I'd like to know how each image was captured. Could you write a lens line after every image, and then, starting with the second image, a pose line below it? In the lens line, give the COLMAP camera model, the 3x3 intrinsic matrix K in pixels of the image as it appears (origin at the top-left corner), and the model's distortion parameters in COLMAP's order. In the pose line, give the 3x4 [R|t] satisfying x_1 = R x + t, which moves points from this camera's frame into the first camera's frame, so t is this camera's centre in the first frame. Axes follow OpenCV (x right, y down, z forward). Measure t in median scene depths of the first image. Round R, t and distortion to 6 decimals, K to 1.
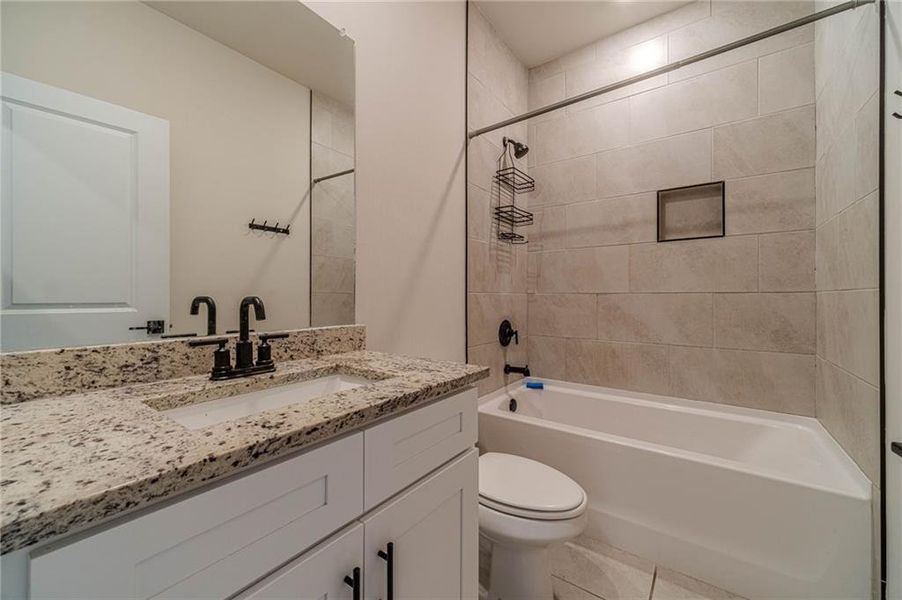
lens RADIAL K [[359.5, 0, 456.9], [0, 359.5, 297.9], [0, 0, 1]] dist [0.002241, 0.000210]
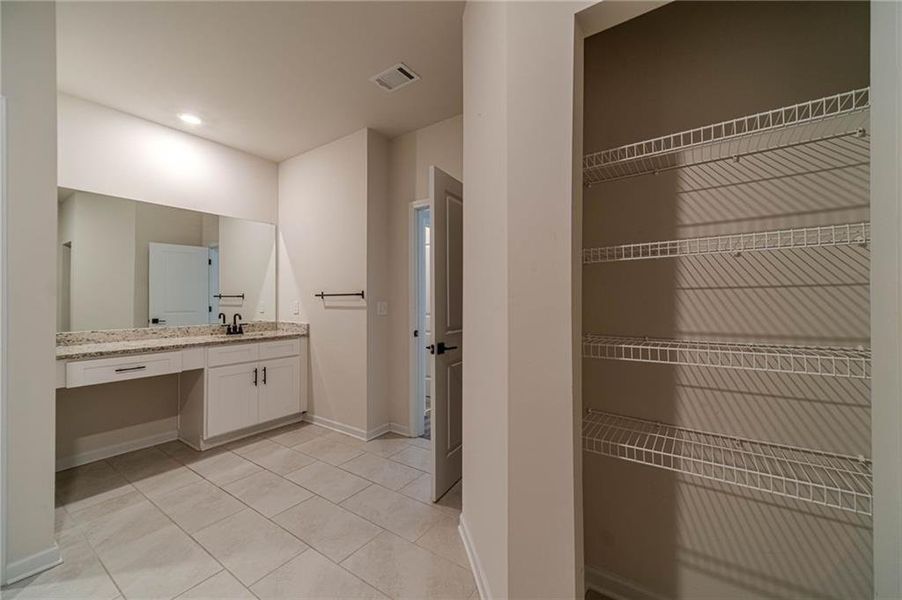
lens RADIAL K [[359.5, 0, 456.9], [0, 359.5, 297.9], [0, 0, 1]] dist [0.002241, 0.000210]
pose [[0.999390, -0.000476, 0.034908, 1.602747], [0.000737, 0.999972, -0.007453, -0.137654], [-0.034903, 0.007474, 0.999363, -2.853945]]
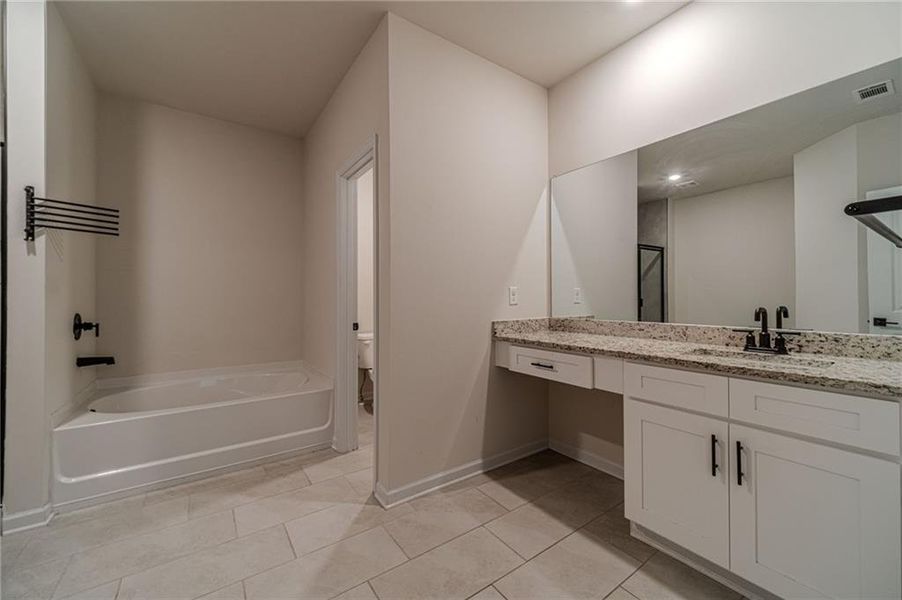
lens RADIAL K [[359.5, 0, 456.9], [0, 359.5, 297.9], [0, 0, 1]] dist [0.002241, 0.000210]
pose [[-0.322335, -0.001347, -0.946625, 1.524639], [-0.000390, 0.999999, -0.001290, -0.043263], [0.946626, -0.000047, -0.322335, 0.167584]]
